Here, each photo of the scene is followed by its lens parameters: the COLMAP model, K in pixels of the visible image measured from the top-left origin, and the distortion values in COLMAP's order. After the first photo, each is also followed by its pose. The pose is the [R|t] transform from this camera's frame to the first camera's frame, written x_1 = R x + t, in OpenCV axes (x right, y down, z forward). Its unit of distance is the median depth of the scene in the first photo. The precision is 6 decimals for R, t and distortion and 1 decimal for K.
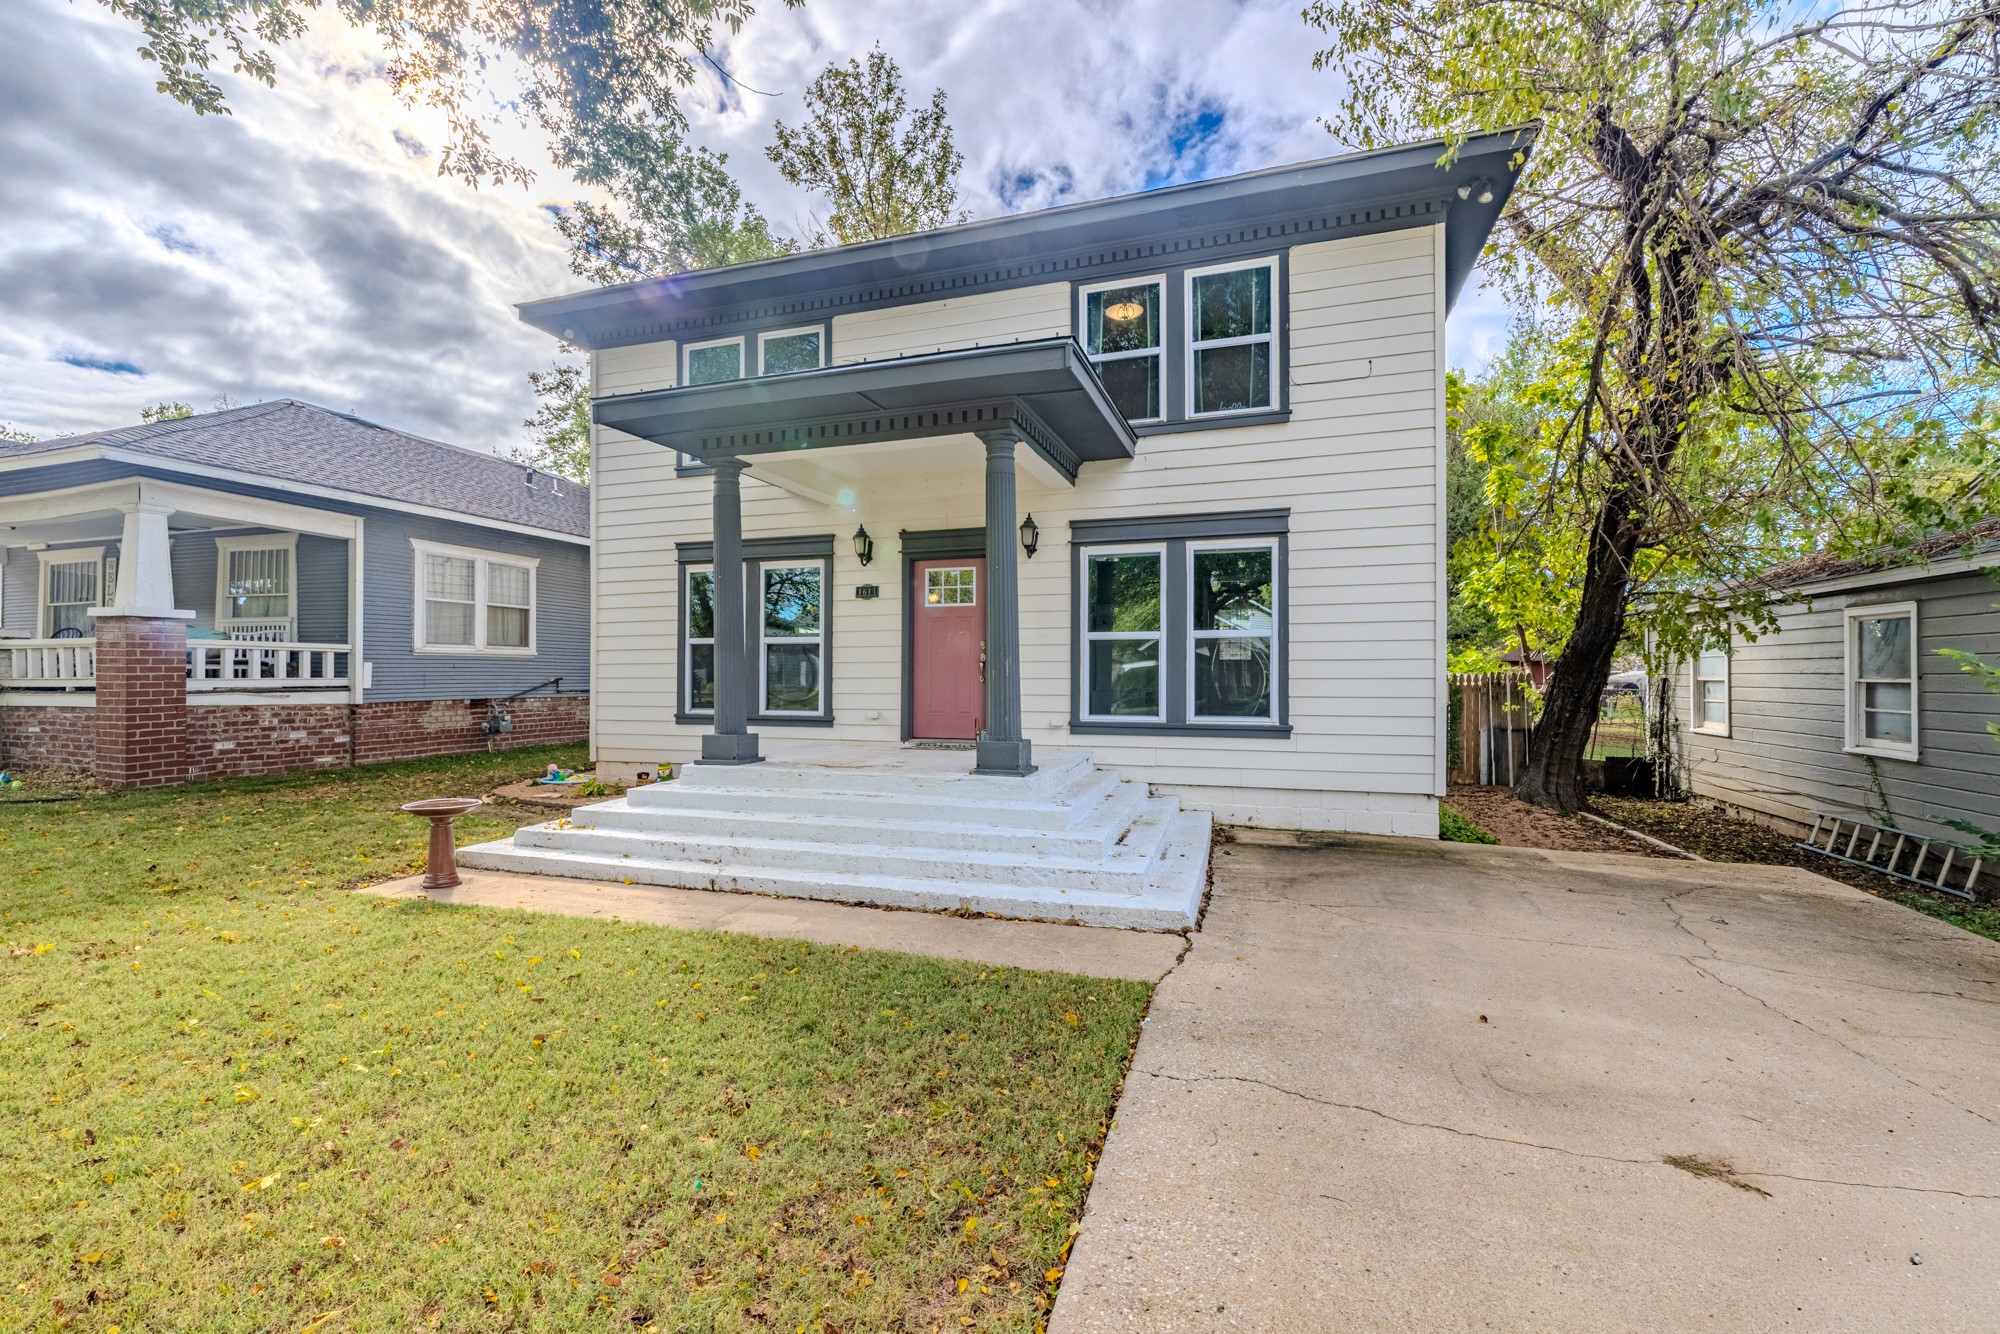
lens RADIAL K [[841.0, 0, 963.7], [0, 841.0, 667.9], [0, 0, 1]] dist [0.000143, 0.000635]
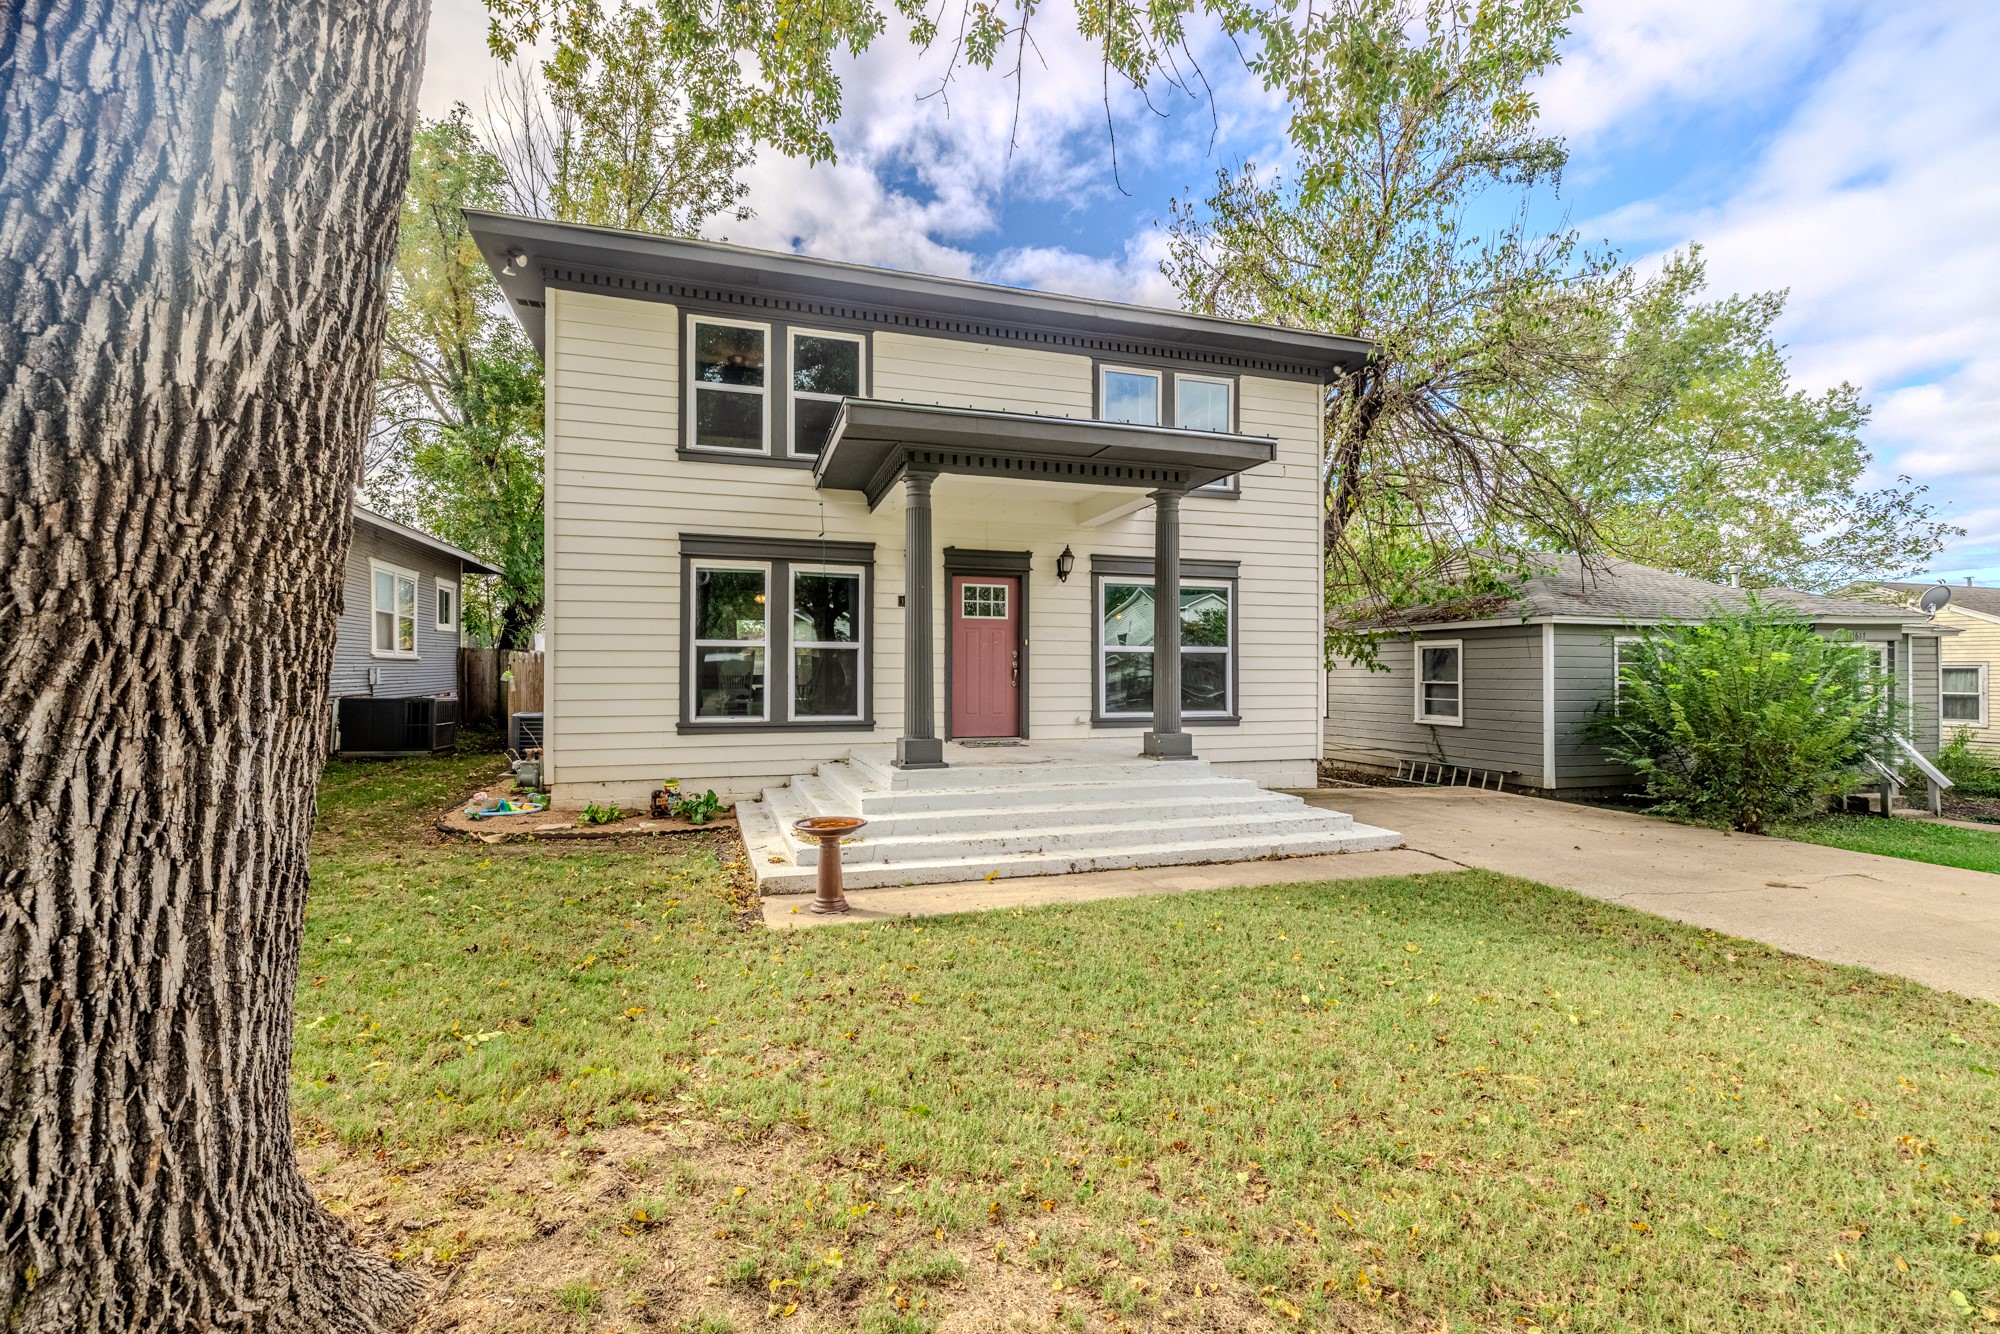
lens RADIAL K [[841.0, 0, 967.1], [0, 841.0, 667.2], [0, 0, 1]] dist [0.000143, 0.000635]
pose [[0.816908, 0.006914, 0.576727, -0.662680], [-0.007058, 0.999973, -0.001992, -0.006072], [-0.576725, -0.002443, 0.816935, 0.097167]]
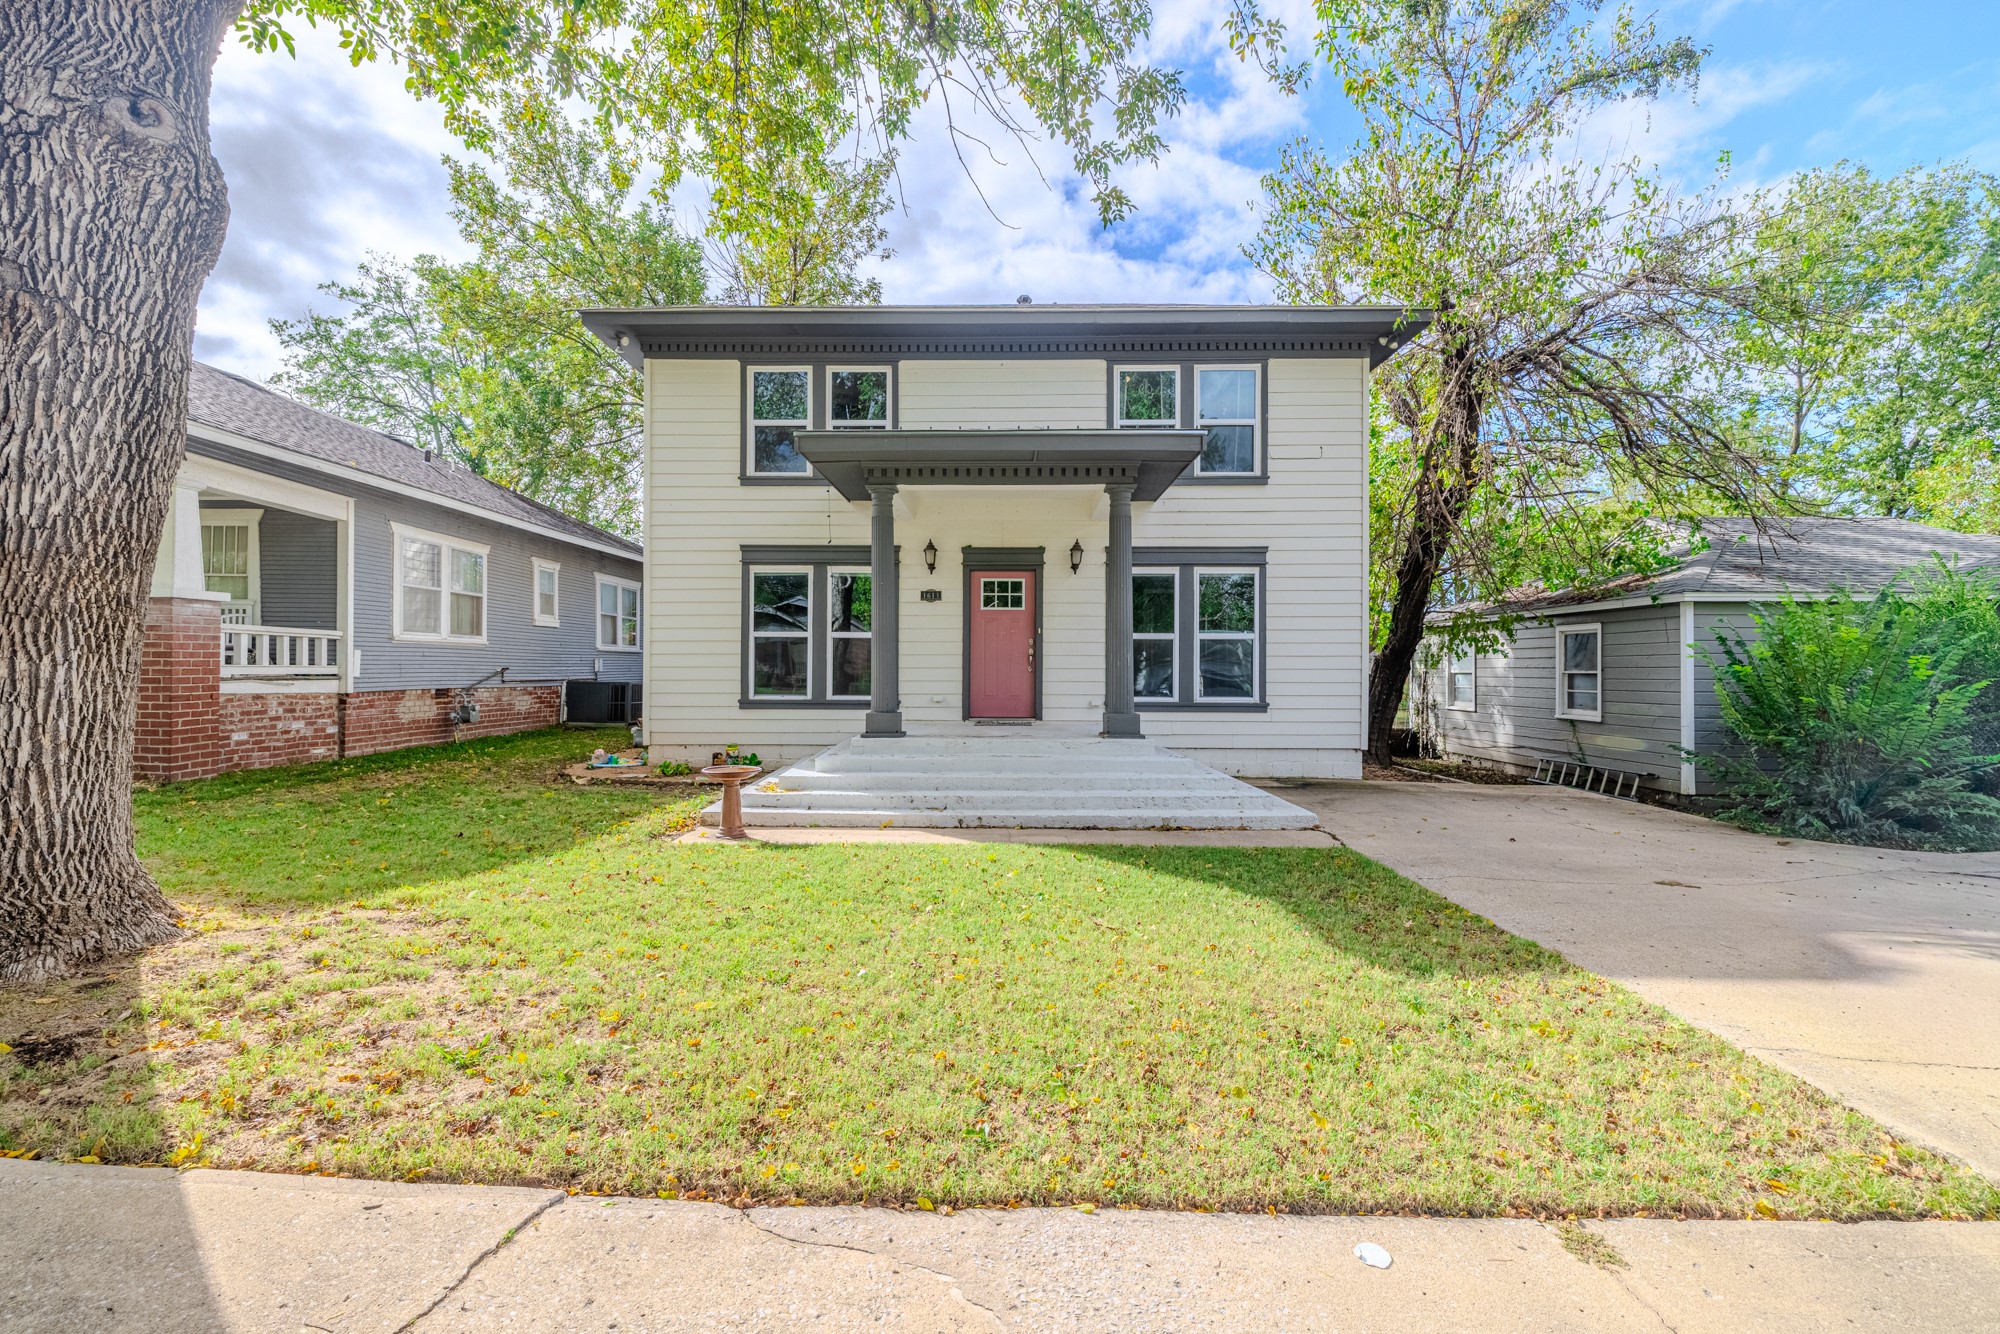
lens RADIAL K [[841.0, 0, 960.5], [0, 841.0, 664.2], [0, 0, 1]] dist [0.000143, 0.000635]
pose [[0.956745, 0.006242, 0.290862, -0.421161], [-0.006777, 0.999977, 0.000834, 0.005799], [-0.290850, -0.002769, 0.956765, -0.154895]]
